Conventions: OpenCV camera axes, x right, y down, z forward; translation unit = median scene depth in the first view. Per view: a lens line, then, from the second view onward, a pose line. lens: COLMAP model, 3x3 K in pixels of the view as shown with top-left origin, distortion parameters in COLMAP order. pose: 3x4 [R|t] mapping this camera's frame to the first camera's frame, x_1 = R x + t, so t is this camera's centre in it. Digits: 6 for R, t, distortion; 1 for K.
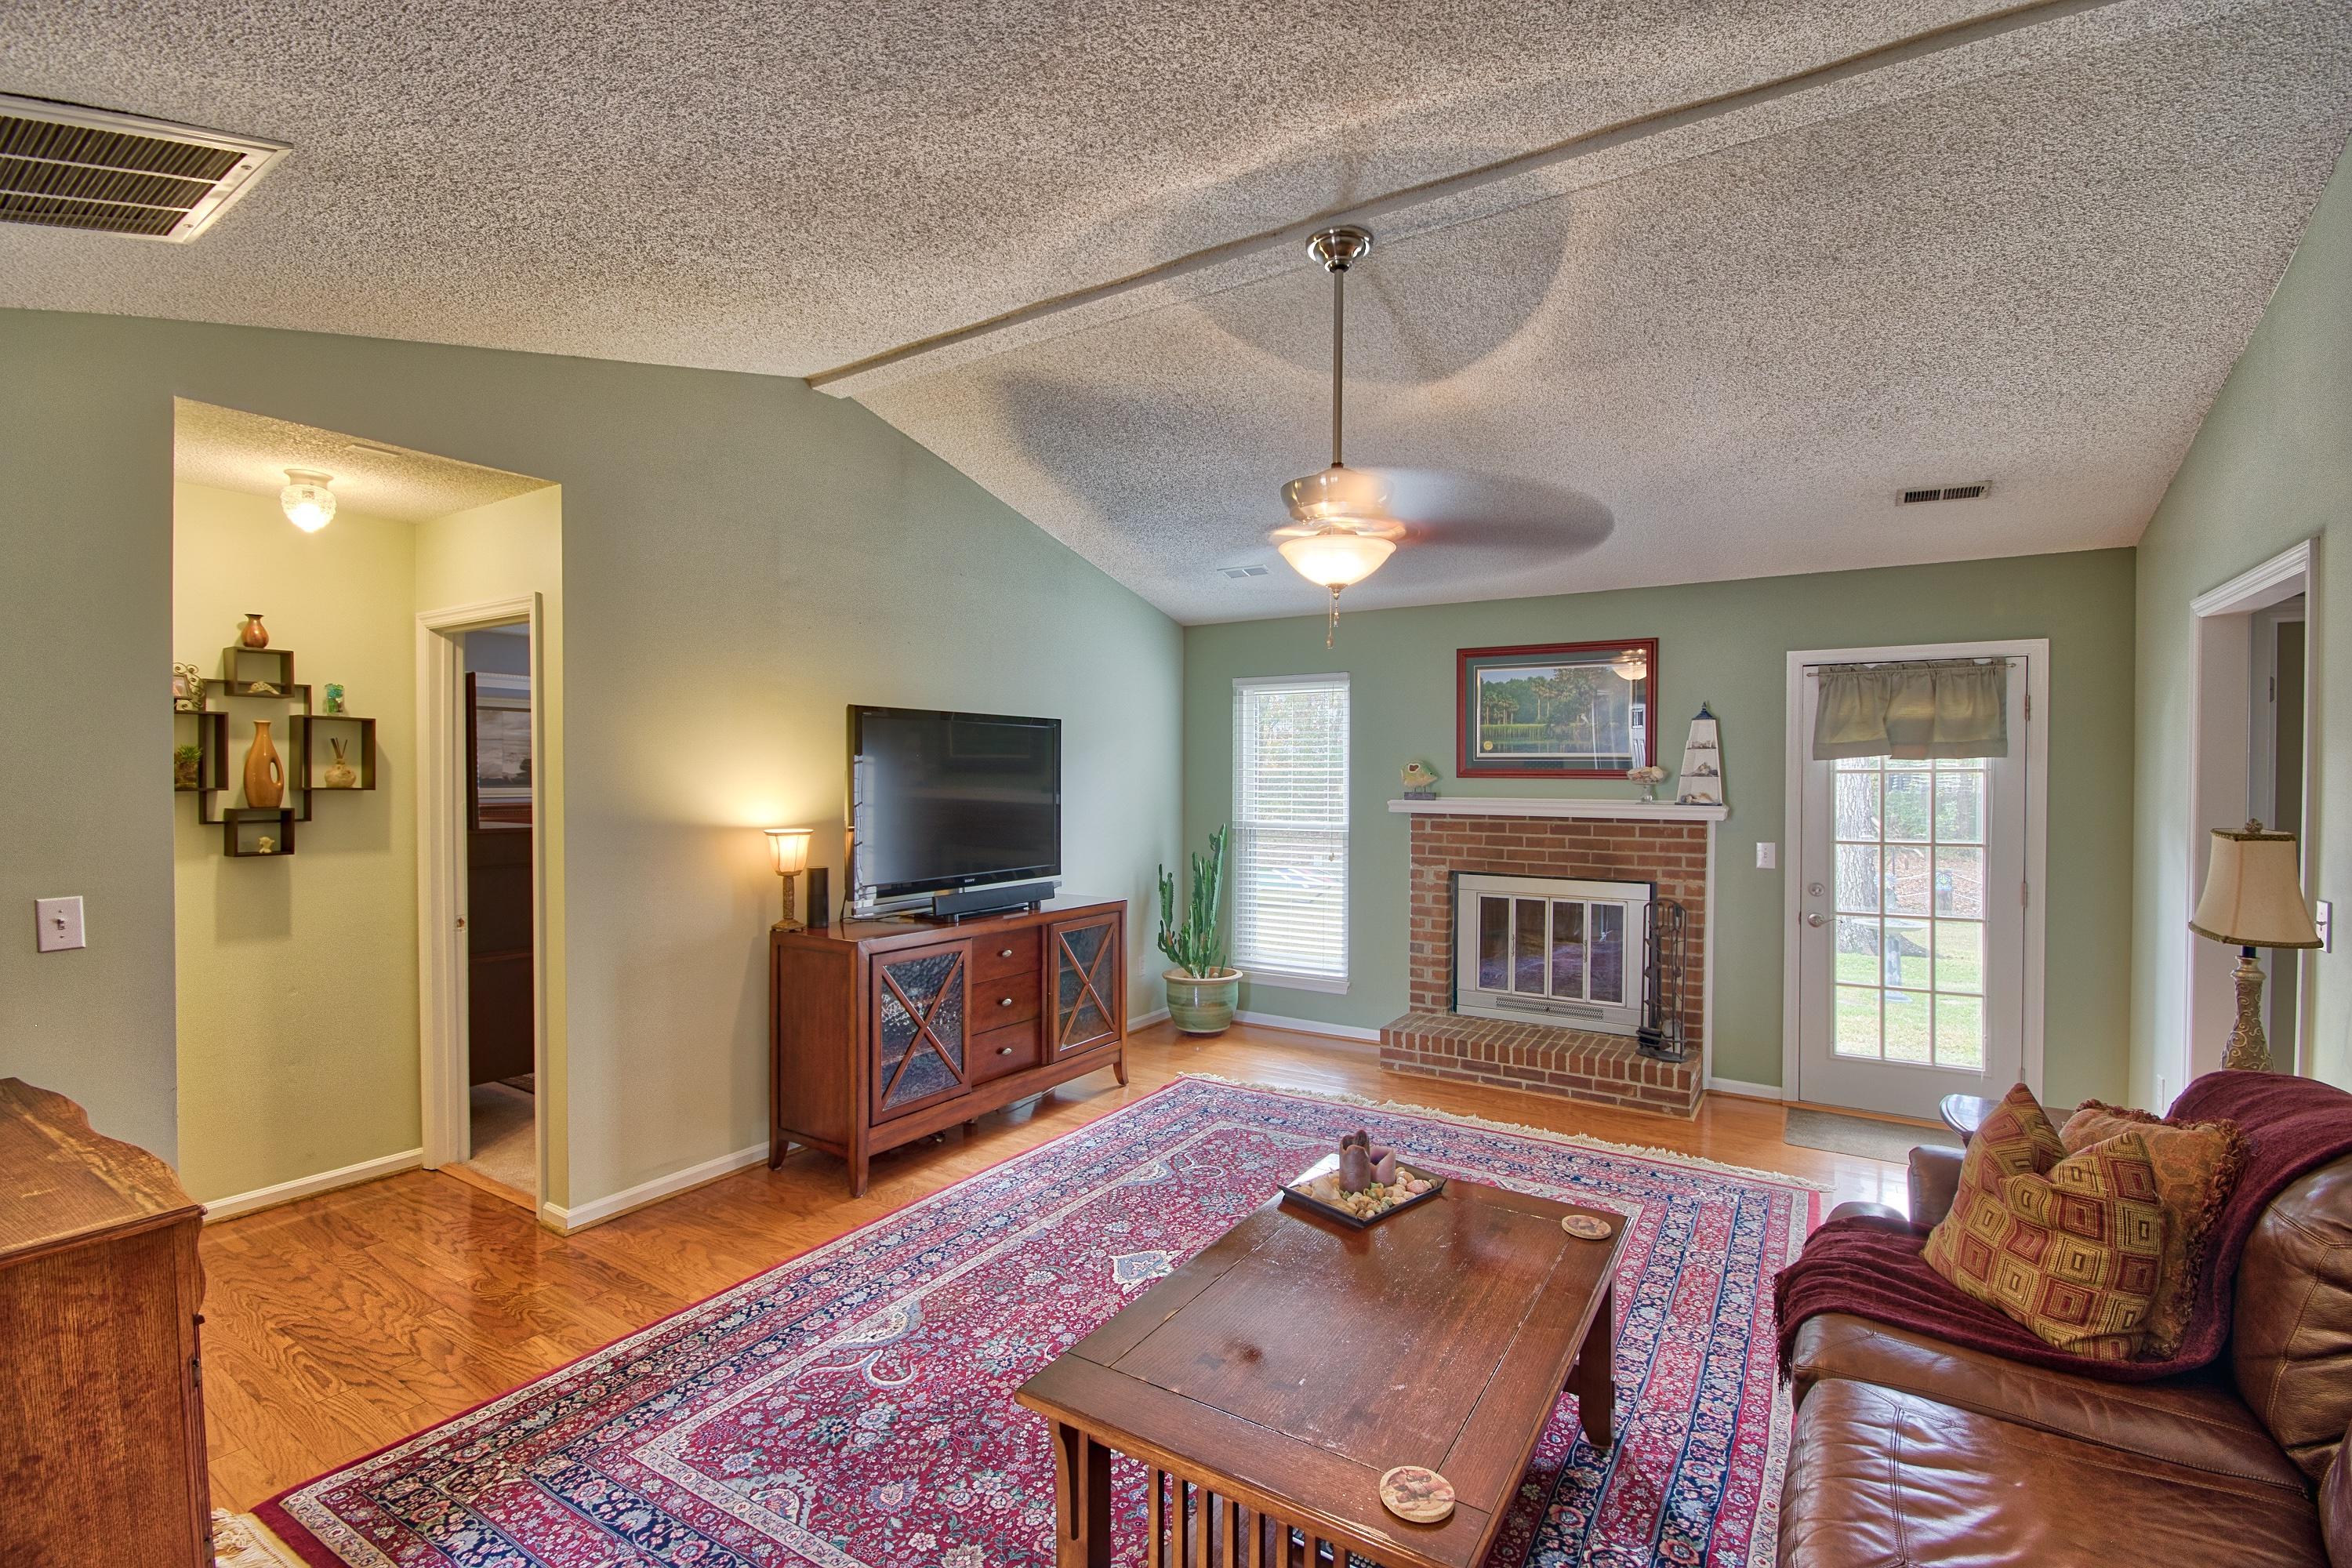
lens RADIAL K [[1027.5, 0, 1191.8], [0, 1027.5, 790.2], [0, 0, 1]] dist [-0.001046, -0.007130]
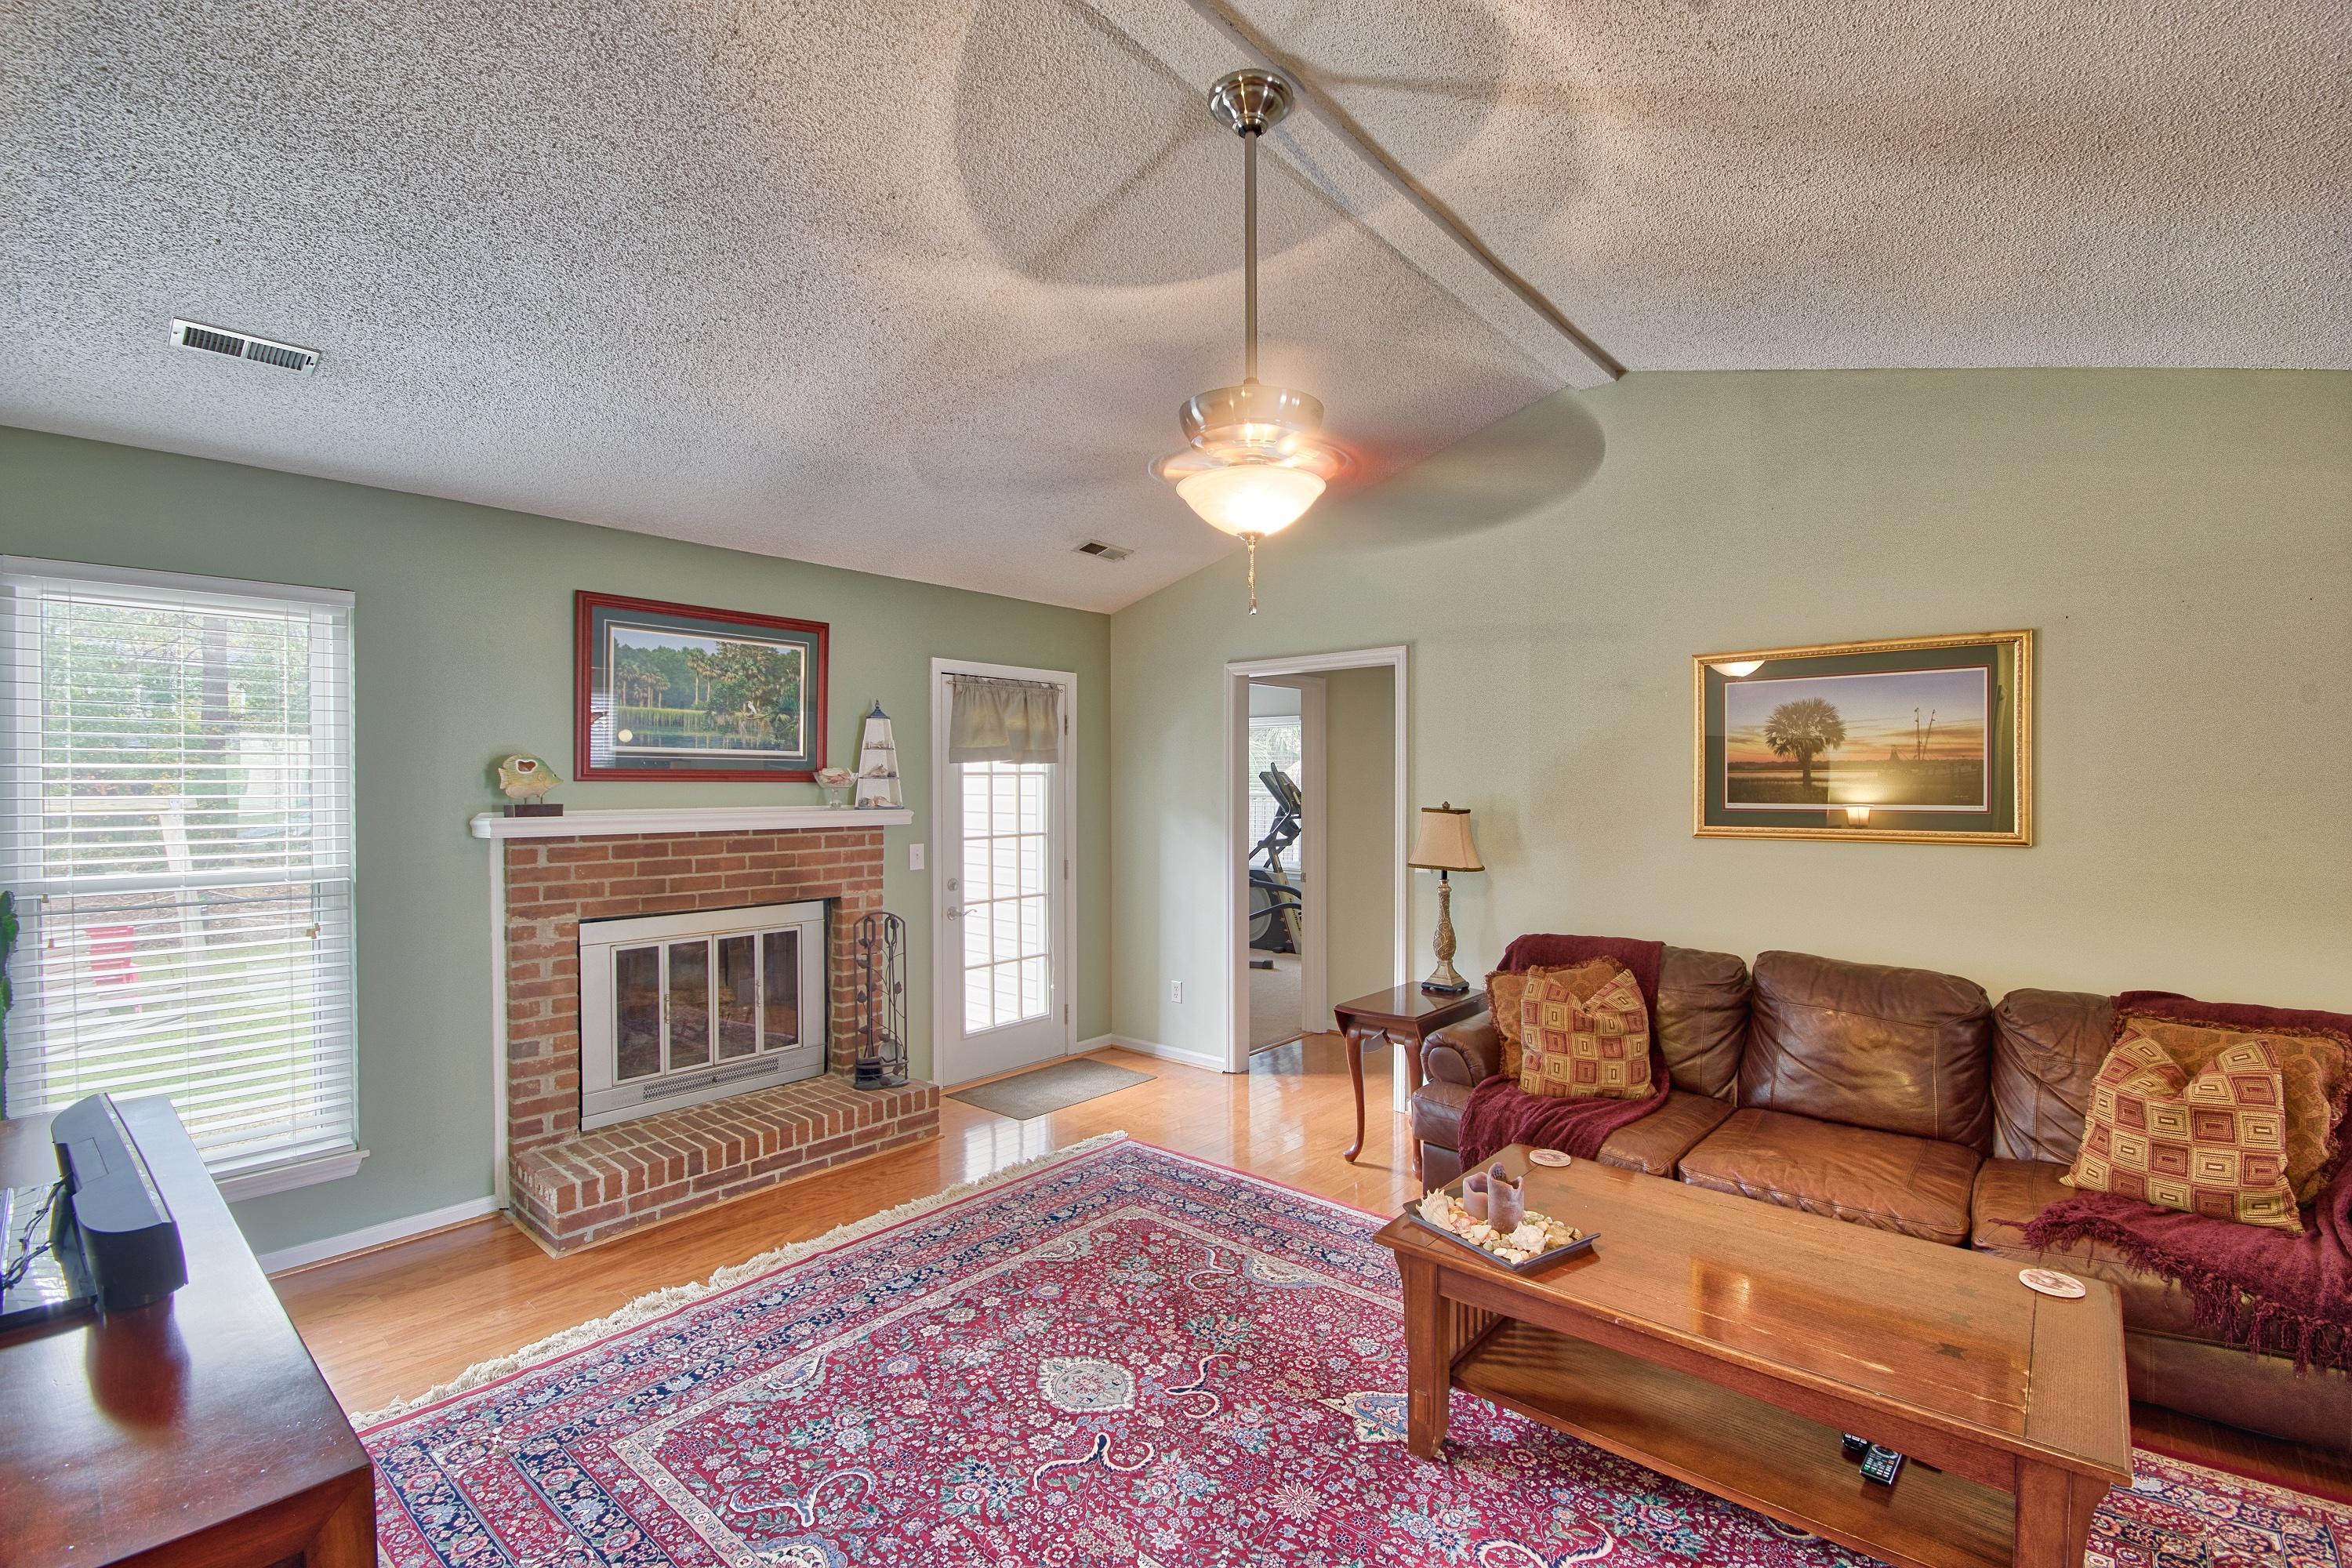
lens RADIAL K [[1027.5, 0, 1191.1], [0, 1027.5, 789.4], [0, 0, 1]] dist [-0.001046, -0.007130]
pose [[0.151025, -0.012512, 0.988451, -0.474217], [0.014976, 0.999834, 0.010368, -0.010692], [-0.988416, 0.013237, 0.151188, 0.687571]]
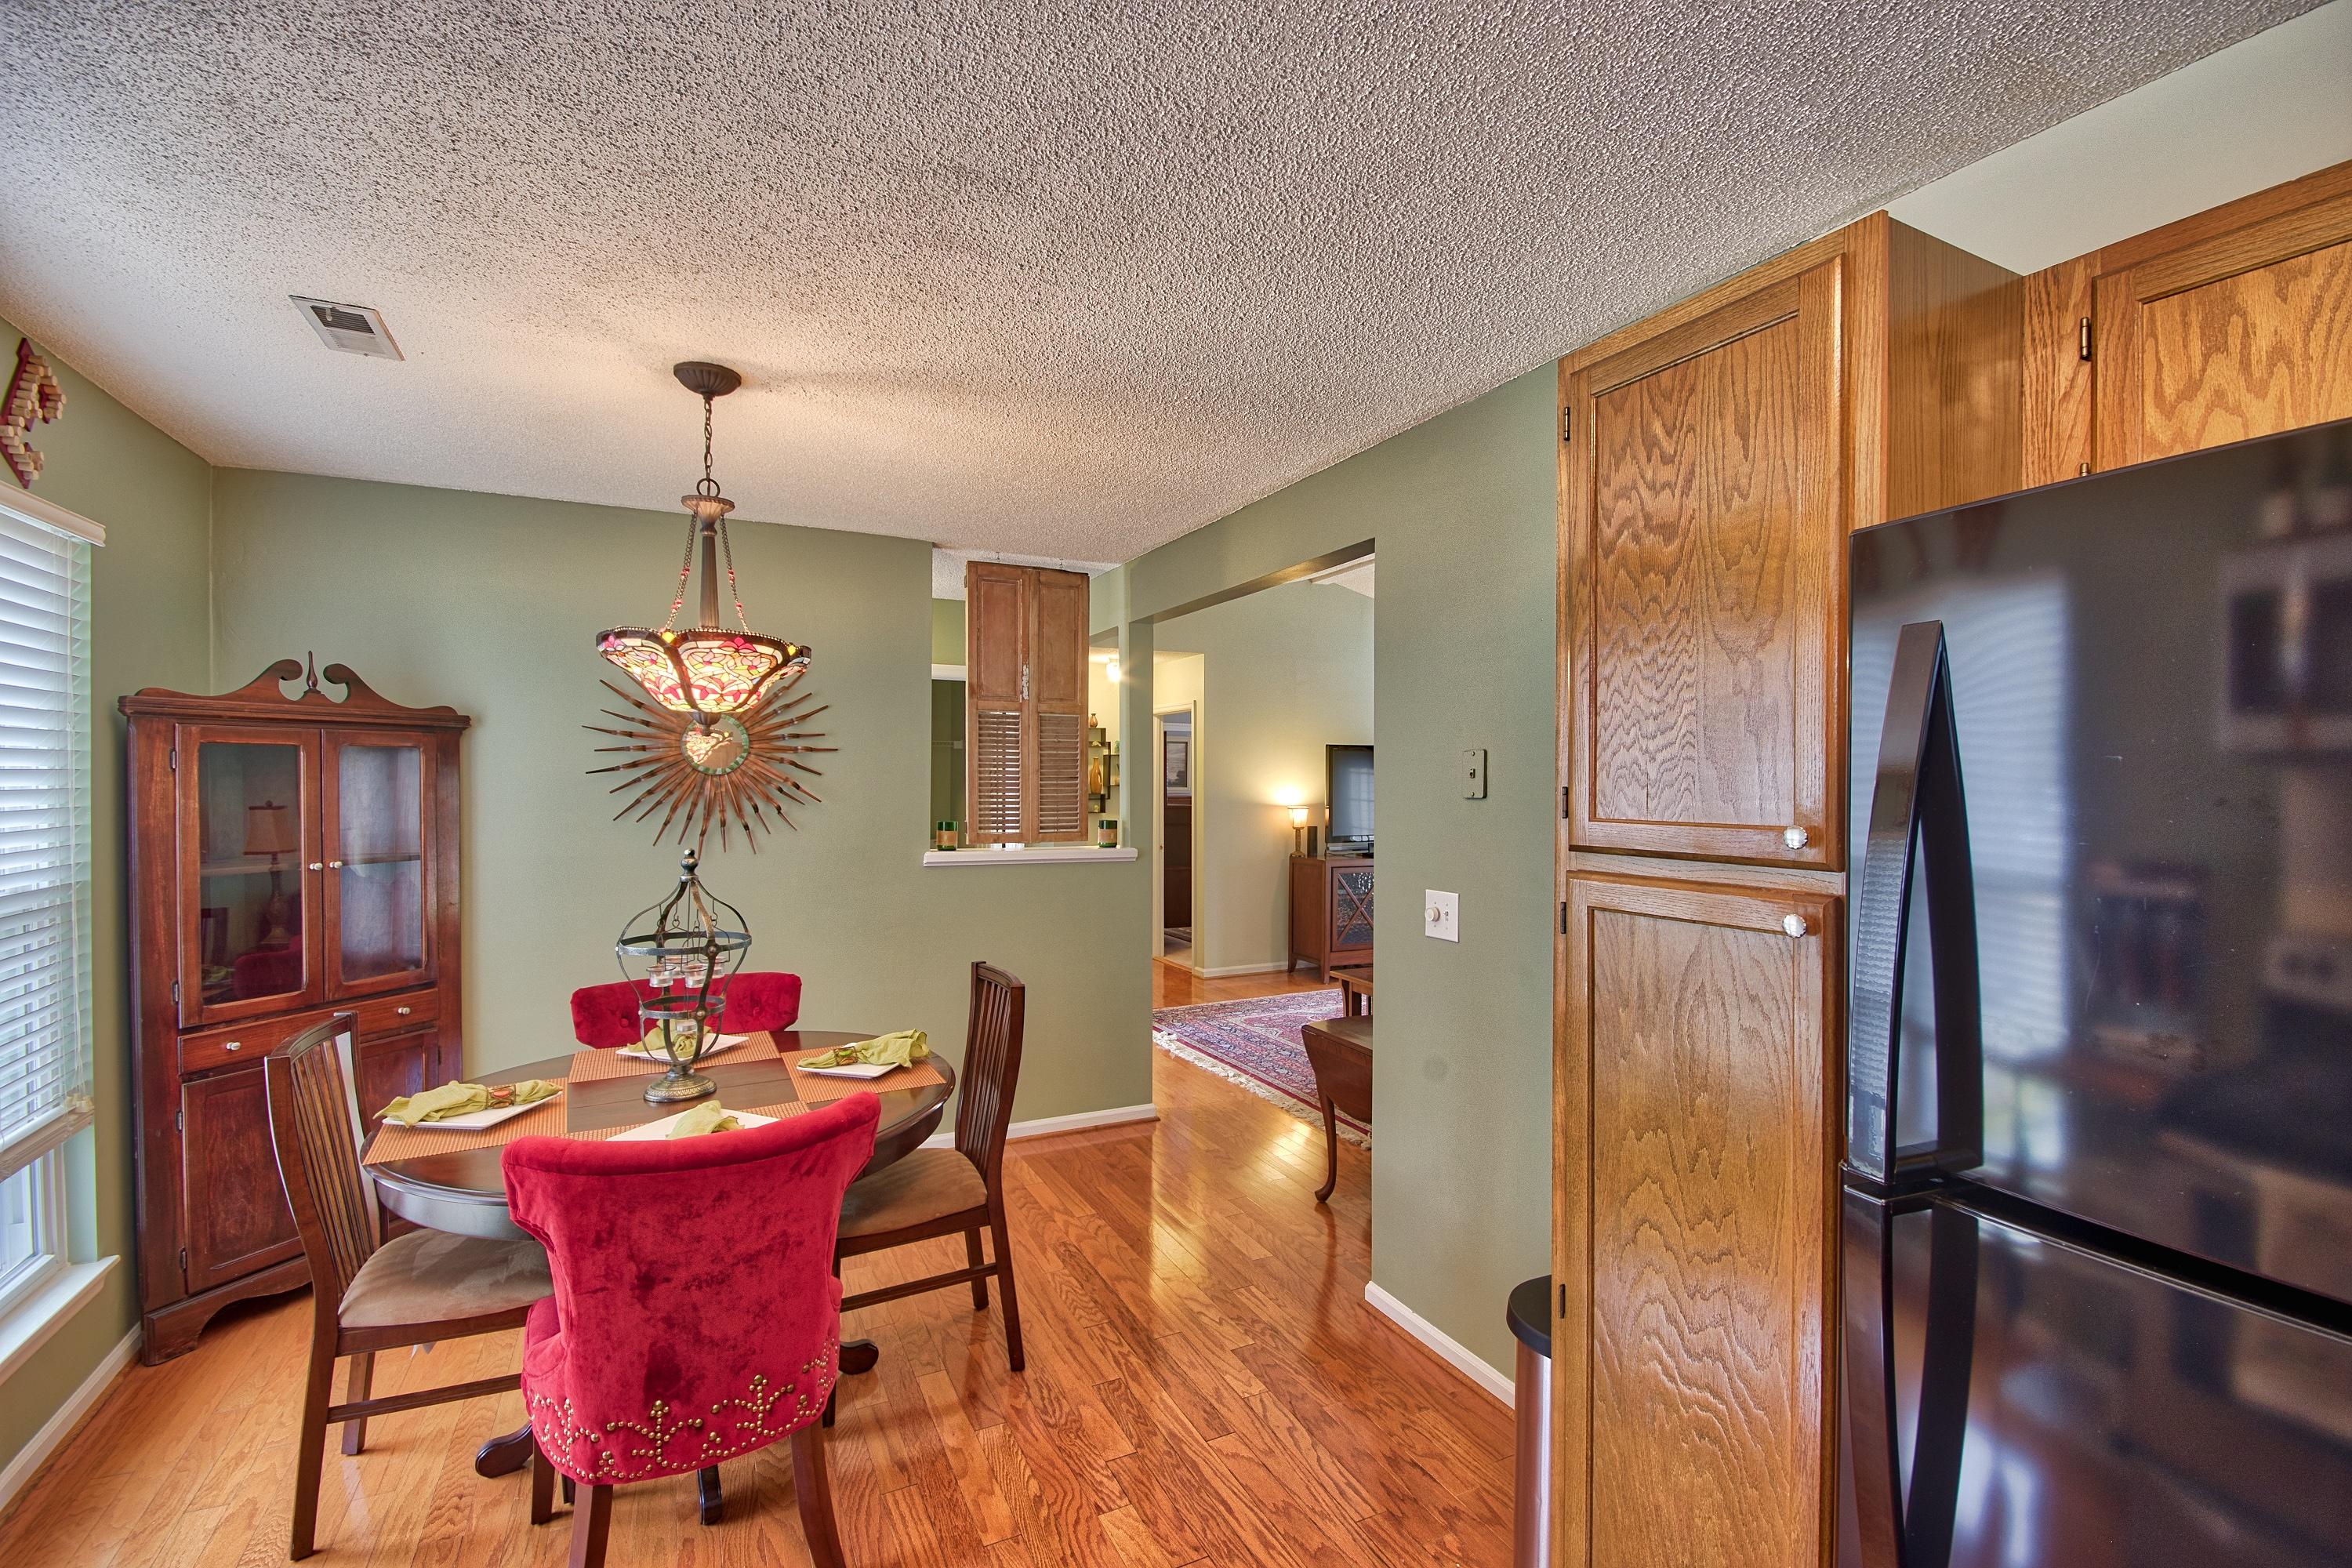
lens RADIAL K [[1027.5, 0, 1184.8], [0, 1027.5, 785.3], [0, 0, 1]] dist [-0.001046, -0.007130]
pose [[0.845776, 0.002693, -0.533531, 0.483998], [-0.006661, 0.999963, -0.005512, 0.008253], [0.533497, 0.008216, 0.845762, -0.809980]]
